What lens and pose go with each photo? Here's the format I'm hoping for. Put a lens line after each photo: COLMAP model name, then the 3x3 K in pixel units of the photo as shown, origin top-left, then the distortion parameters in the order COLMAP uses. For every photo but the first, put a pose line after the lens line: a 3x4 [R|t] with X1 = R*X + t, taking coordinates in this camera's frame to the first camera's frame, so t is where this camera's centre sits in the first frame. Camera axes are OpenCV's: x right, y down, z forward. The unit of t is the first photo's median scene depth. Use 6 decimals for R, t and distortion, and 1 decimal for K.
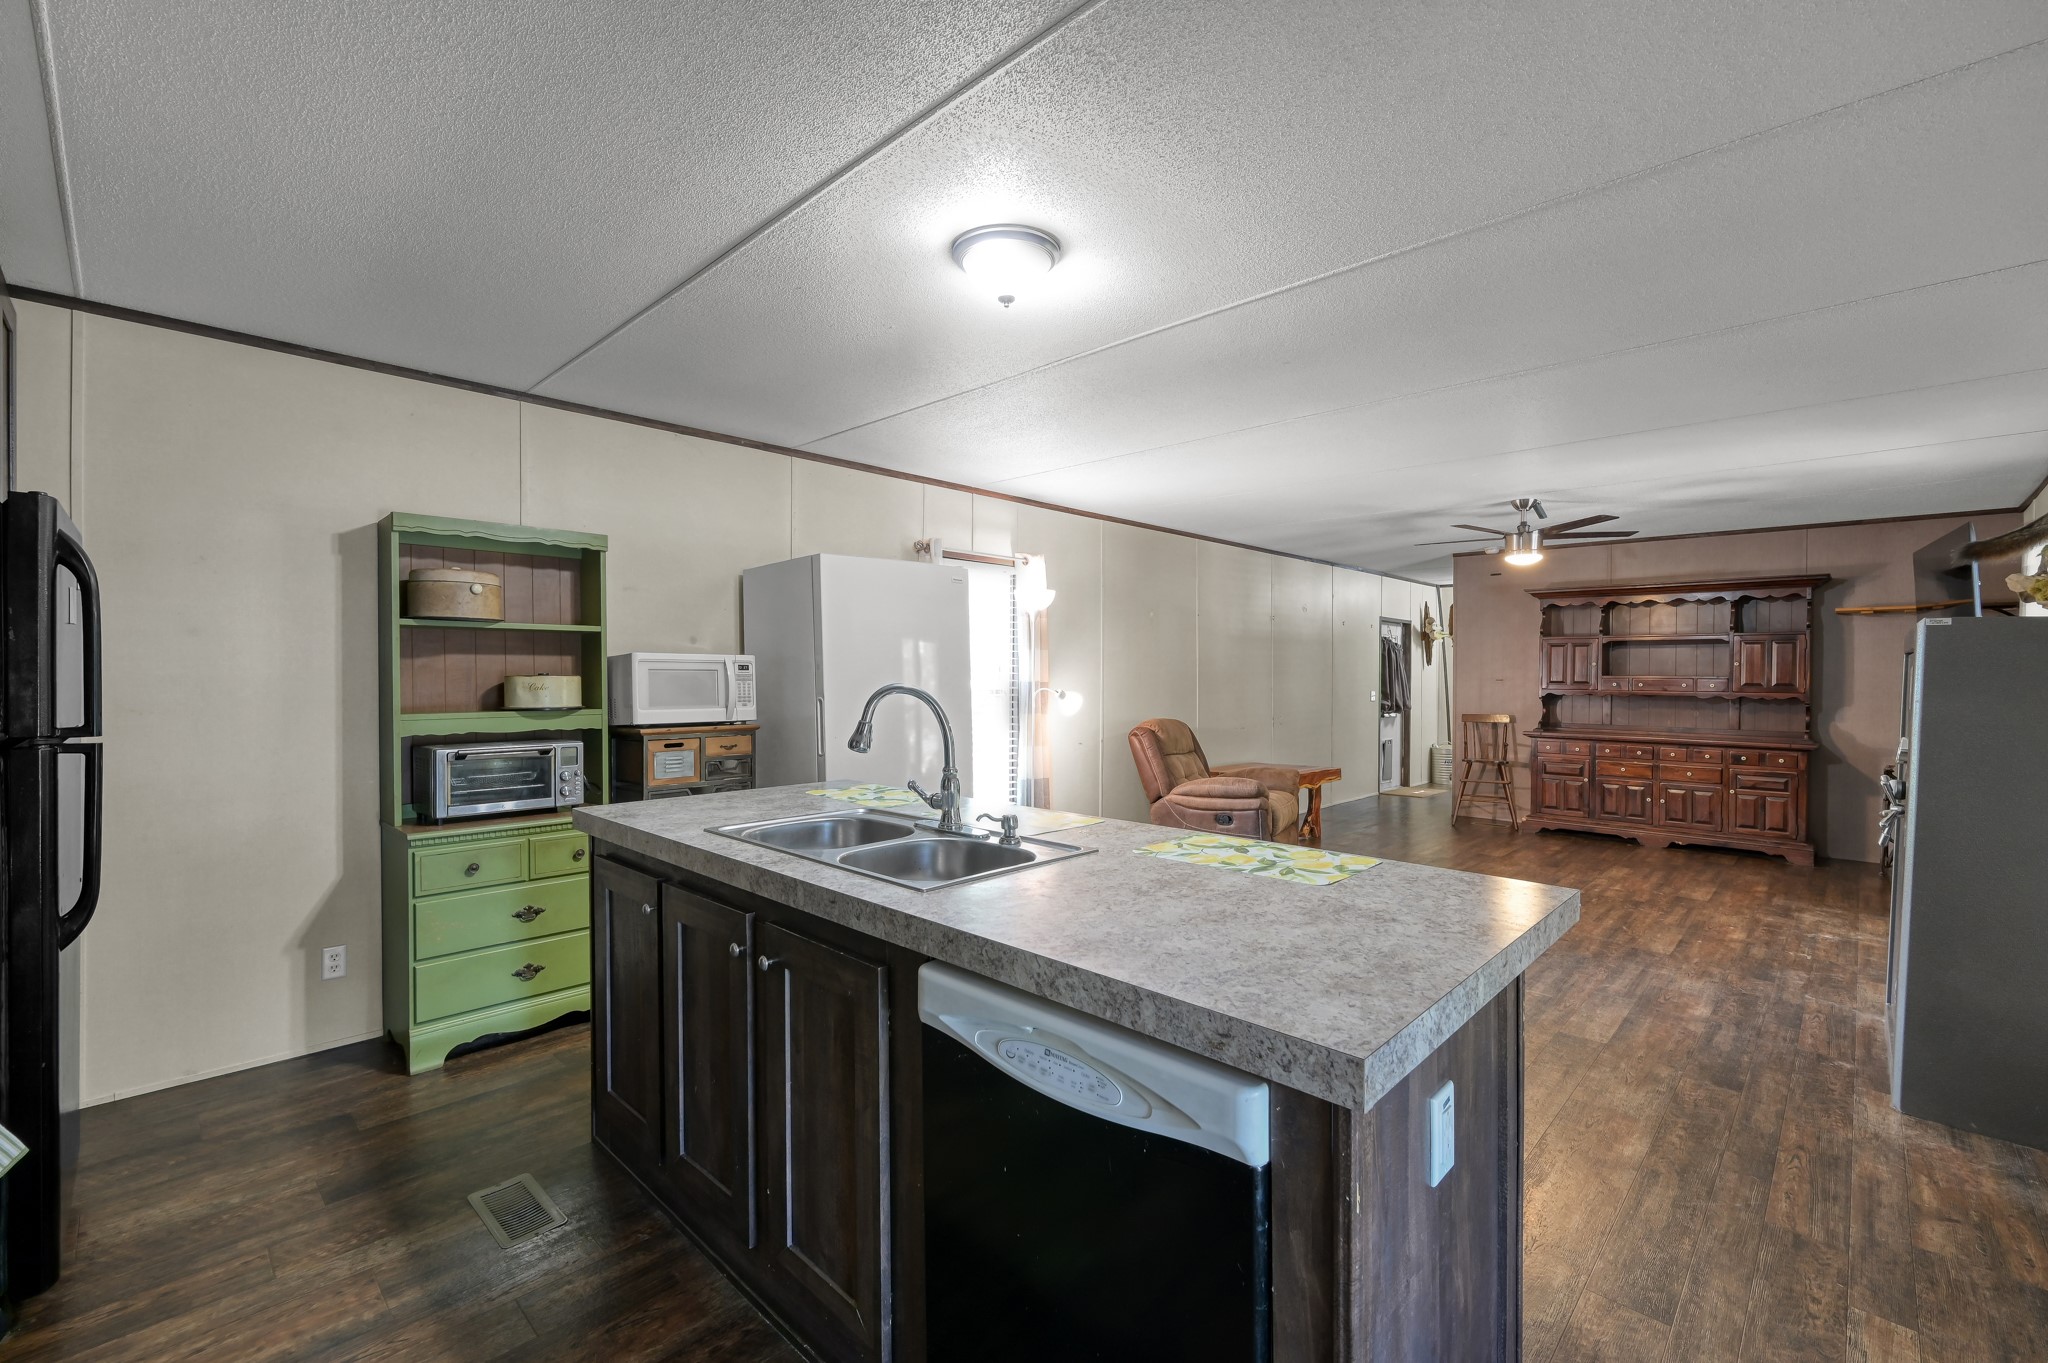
lens RADIAL K [[838.3, 0, 1078.2], [0, 838.3, 627.3], [0, 0, 1]] dist [-0.001032, 0.000347]
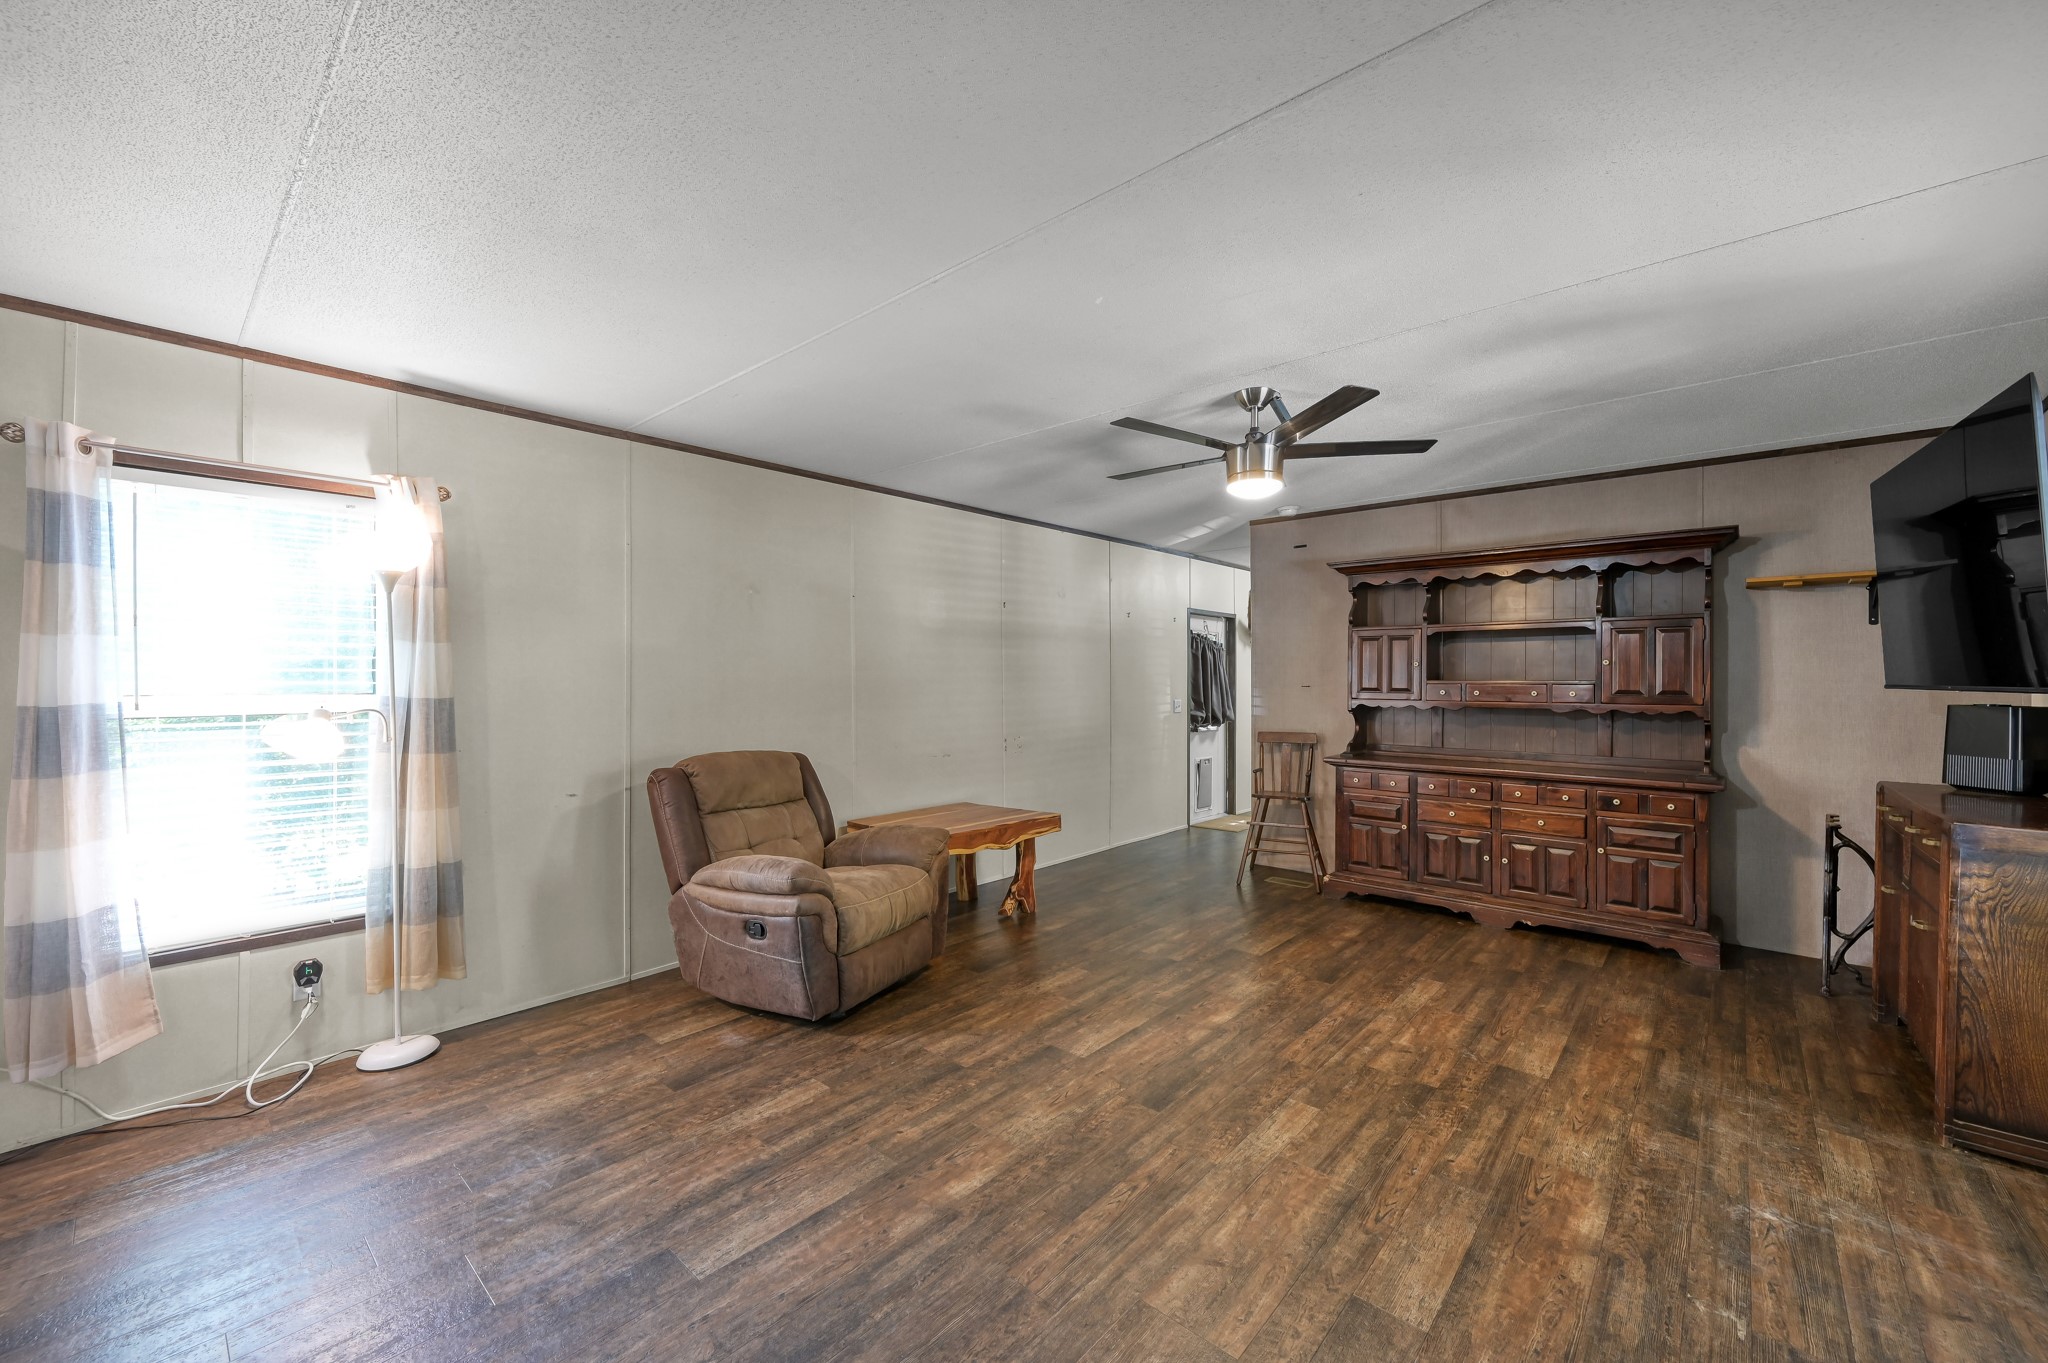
lens RADIAL K [[815.7, 0, 1032.7], [0, 815.7, 625.0], [0, 0, 1]] dist [-0.001416, -0.000799]
pose [[0.999150, -0.002948, 0.041109, 0.277186], [0.003332, 0.999951, -0.009273, 0.016815], [-0.041080, 0.009402, 0.999112, 0.337160]]
